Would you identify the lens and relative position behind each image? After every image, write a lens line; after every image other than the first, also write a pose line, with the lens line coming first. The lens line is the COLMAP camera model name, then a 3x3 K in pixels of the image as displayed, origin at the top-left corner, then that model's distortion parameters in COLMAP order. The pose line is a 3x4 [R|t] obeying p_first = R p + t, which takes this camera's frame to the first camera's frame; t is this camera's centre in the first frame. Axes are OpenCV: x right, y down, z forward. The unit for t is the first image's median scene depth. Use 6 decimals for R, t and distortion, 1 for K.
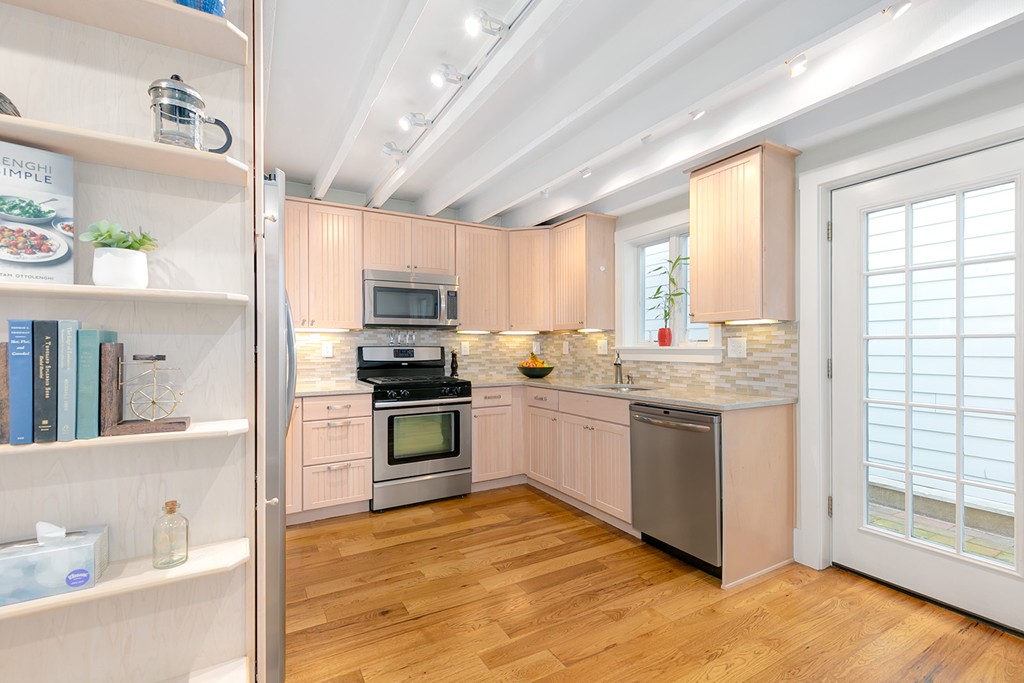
lens RADIAL K [[466.1, 0, 519.2], [0, 466.1, 345.6], [0, 0, 1]] dist [0.010775, -0.003623]
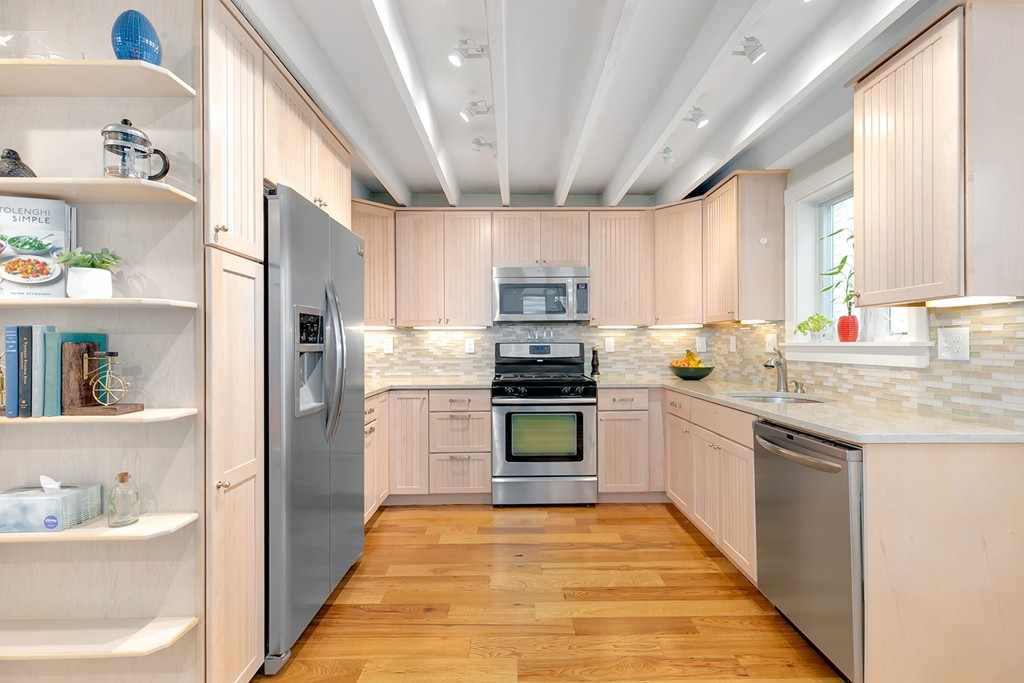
lens RADIAL K [[466.1, 0, 517.5], [0, 466.1, 343.6], [0, 0, 1]] dist [0.010775, -0.003623]
pose [[0.867489, -0.001725, -0.497454, 0.275494], [0.004213, 0.999984, 0.003878, -0.000675], [0.497439, -0.005460, 0.867482, 0.168750]]
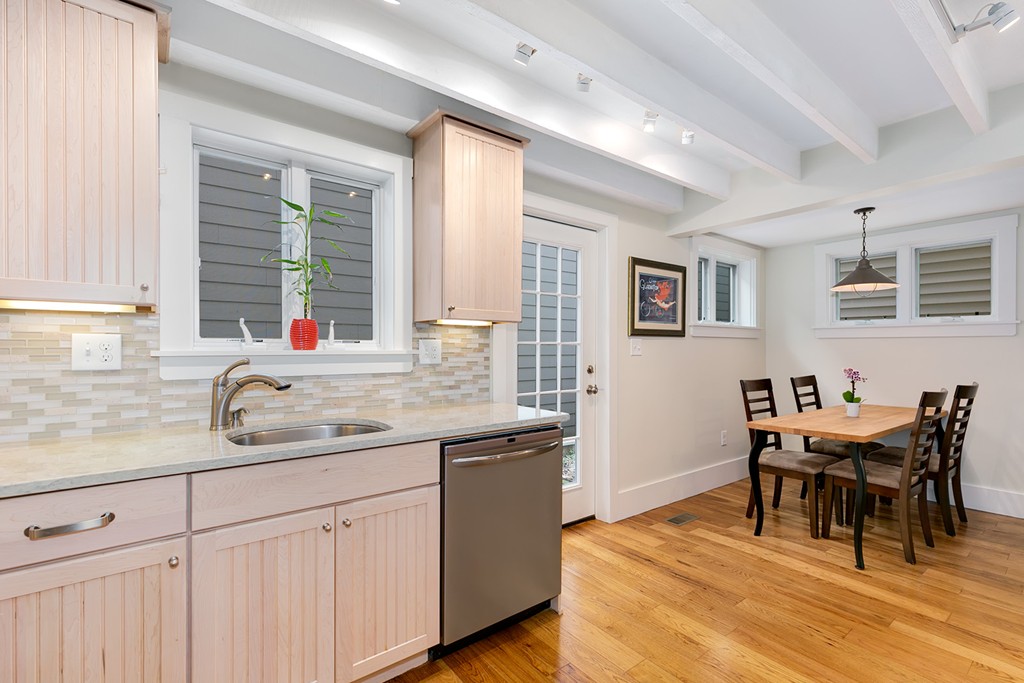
lens RADIAL K [[466.1, 0, 517.7], [0, 466.1, 348.3], [0, 0, 1]] dist [0.010775, -0.003623]
pose [[-0.142095, 0.000783, 0.989853, -0.370781], [-0.005613, 0.999983, -0.001597, -0.001078], [-0.989837, -0.005782, -0.142088, 0.972080]]
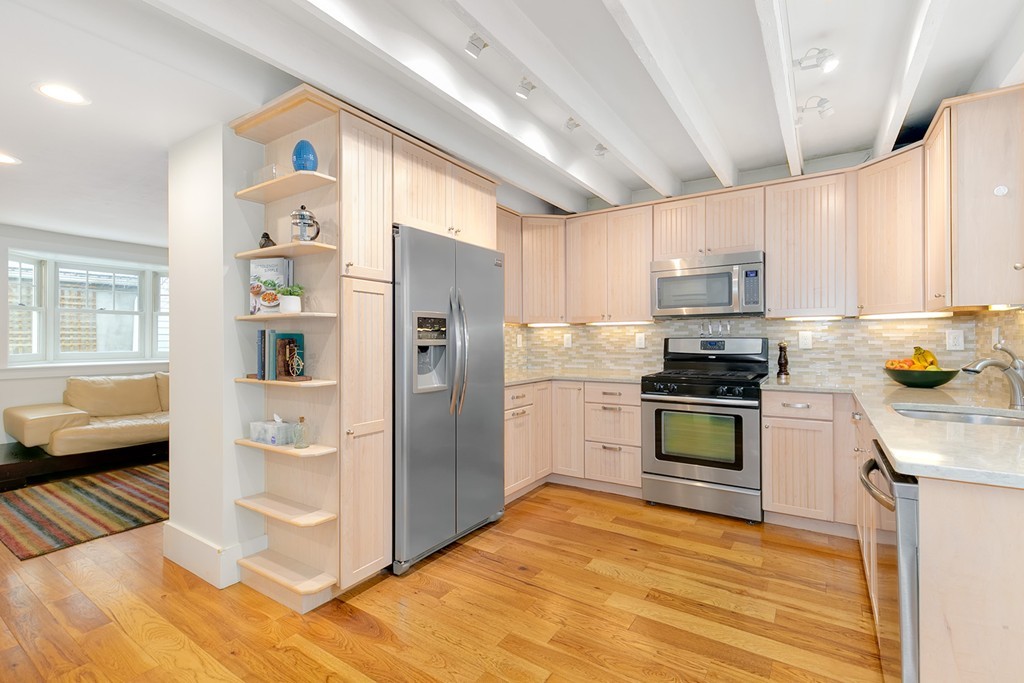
lens RADIAL K [[466.1, 0, 514.7], [0, 466.1, 337.2], [0, 0, 1]] dist [0.010775, -0.003623]
pose [[0.440238, -0.003702, -0.897874, 0.546923], [0.006592, 0.999978, -0.000891, -0.001537], [0.897857, -0.005526, 0.440252, 0.347082]]
